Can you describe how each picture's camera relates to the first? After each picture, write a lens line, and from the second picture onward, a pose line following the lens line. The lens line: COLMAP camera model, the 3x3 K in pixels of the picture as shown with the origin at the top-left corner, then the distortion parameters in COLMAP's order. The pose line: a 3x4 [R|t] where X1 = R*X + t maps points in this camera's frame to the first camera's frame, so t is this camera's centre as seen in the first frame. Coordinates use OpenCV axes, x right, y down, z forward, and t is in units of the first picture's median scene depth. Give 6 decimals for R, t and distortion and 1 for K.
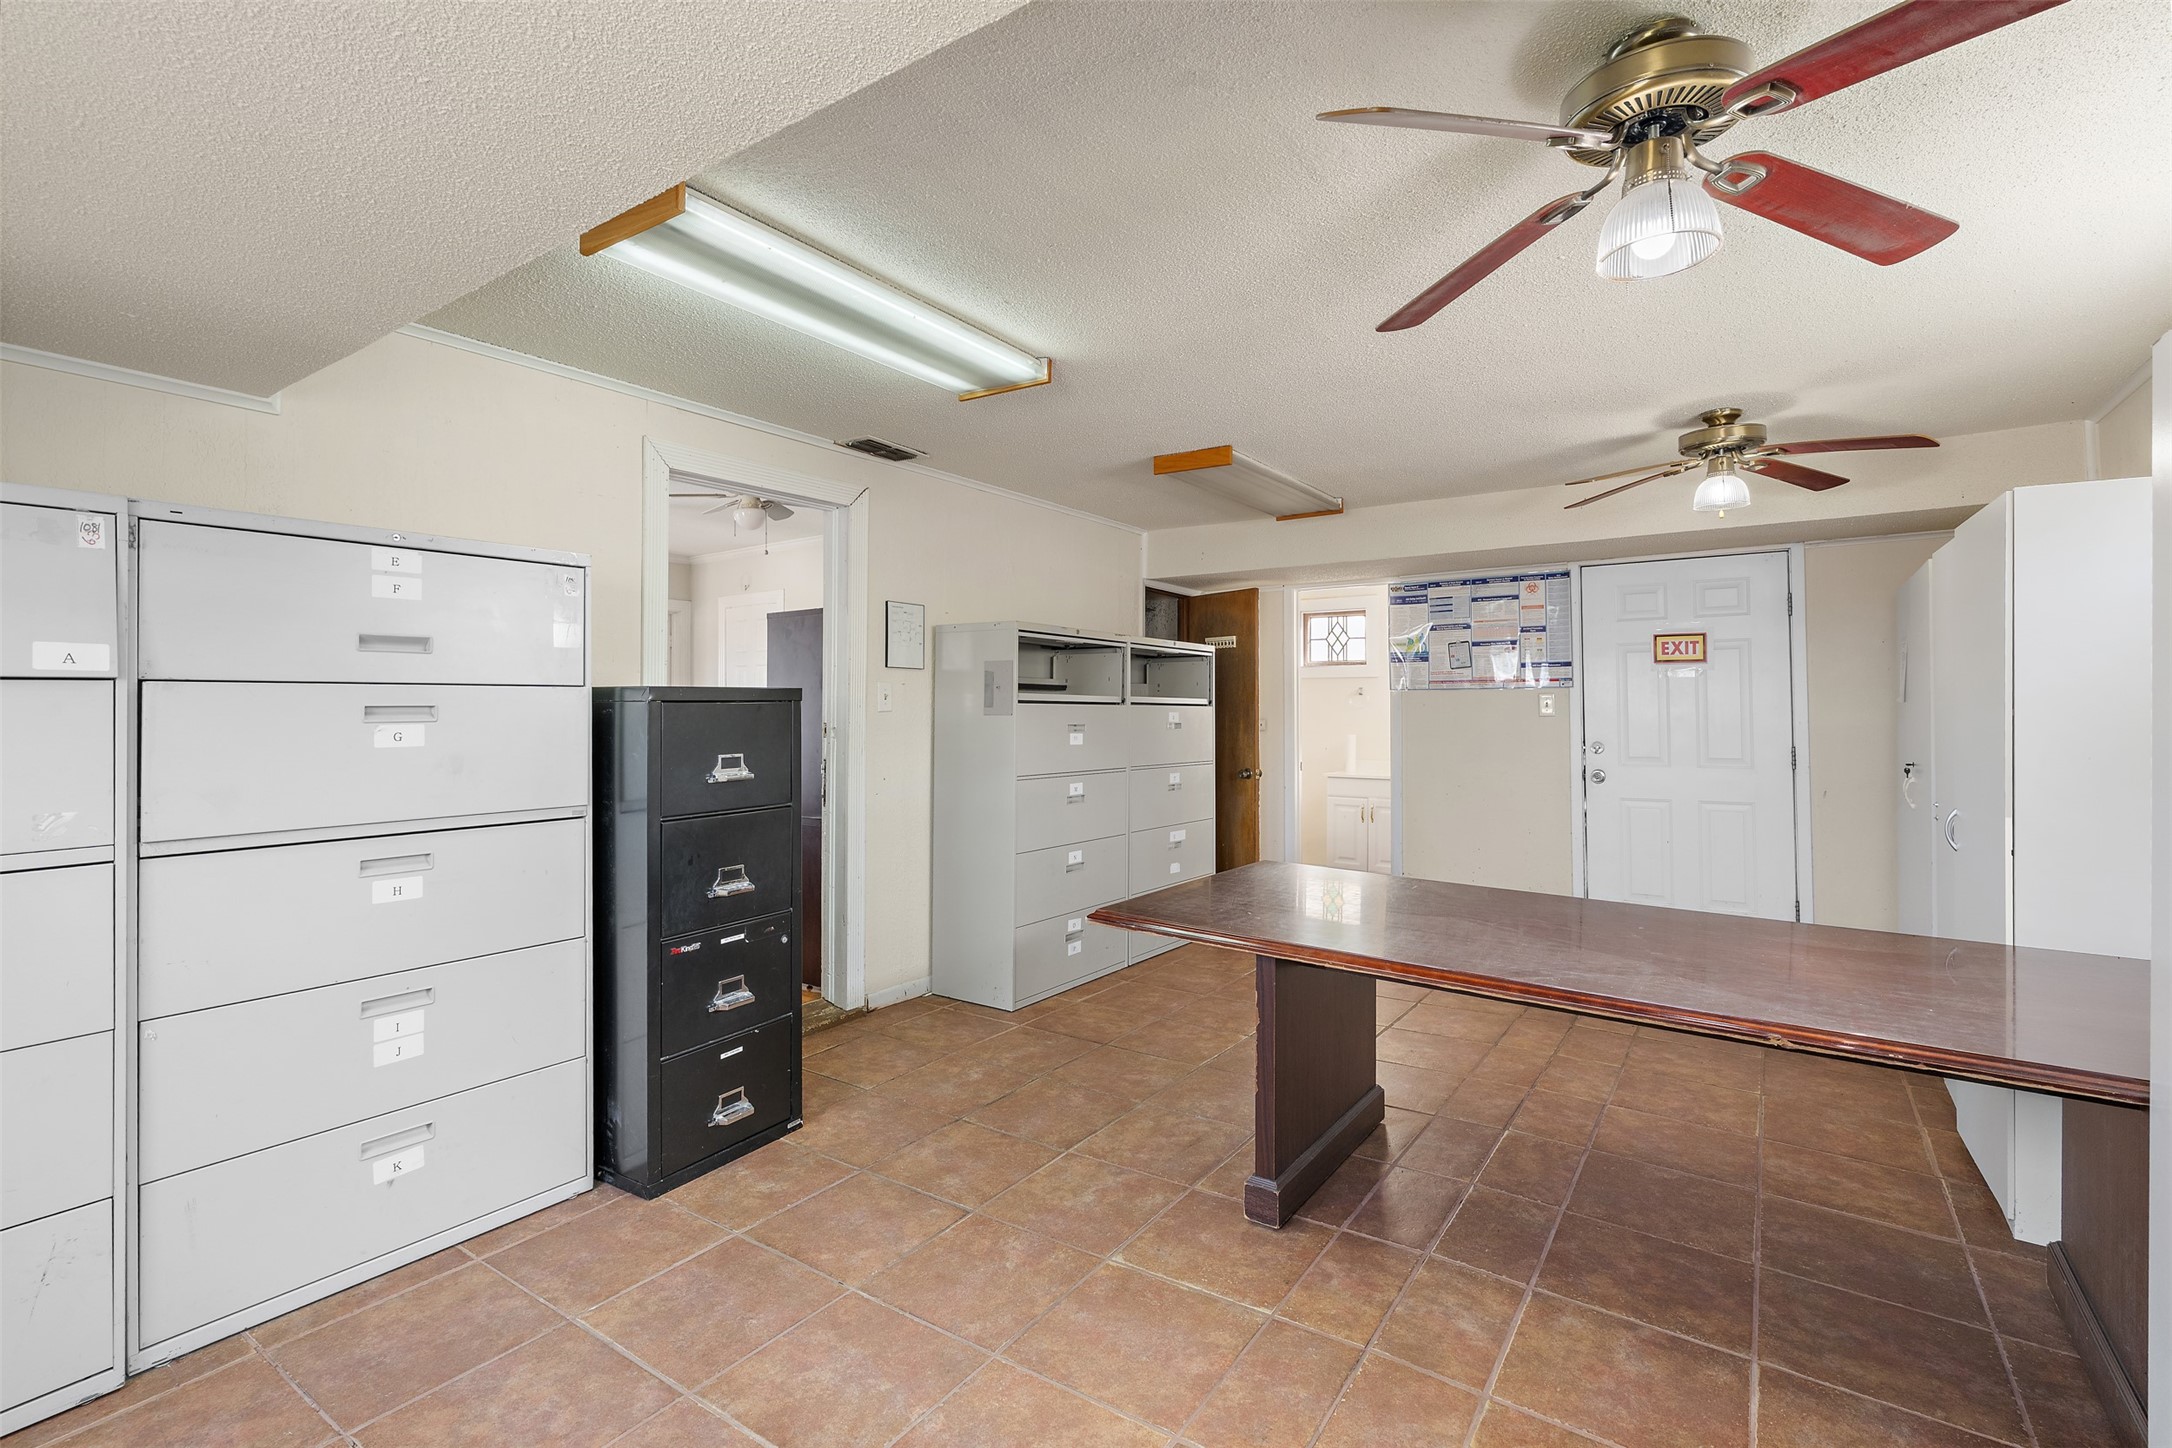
lens RADIAL K [[990.1, 0, 1082.5], [0, 990.1, 708.0], [0, 0, 1]] dist [-0.003402, 0.000514]
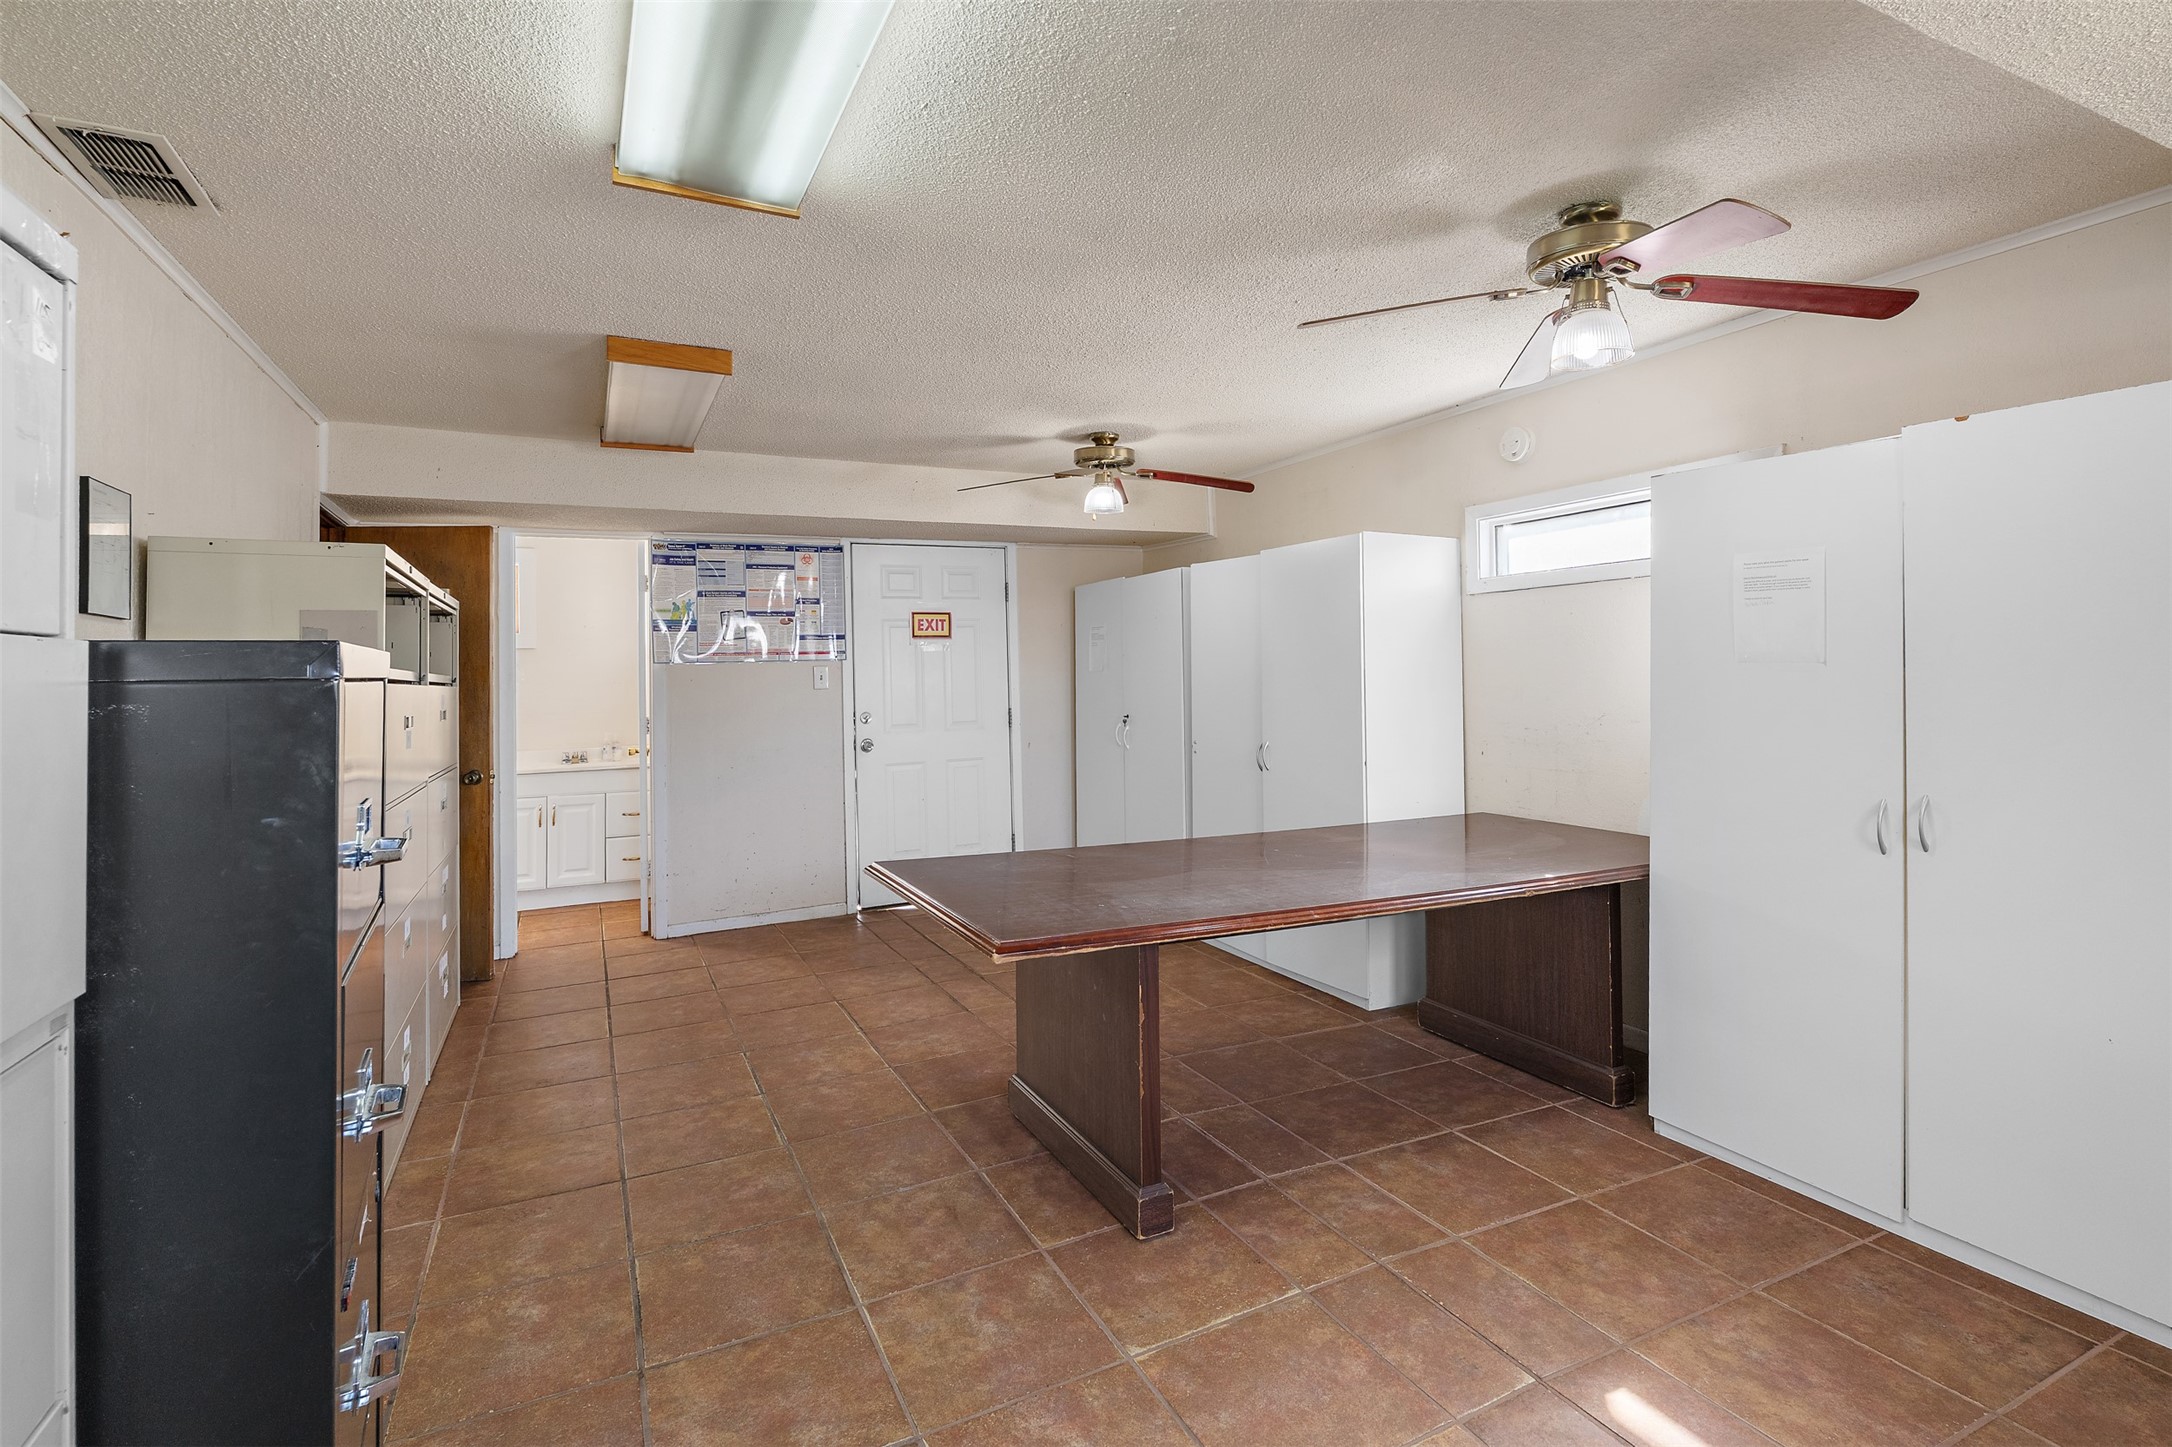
lens RADIAL K [[1032.5, 0, 1084.9], [0, 1032.5, 661.9], [0, 0, 1]] dist [-0.003494, 0.000304]
pose [[0.488597, 0.000866, 0.872509, -0.432703], [0.019818, 0.999731, -0.012090, -0.001669], [-0.872284, 0.023198, 0.488448, 0.360609]]
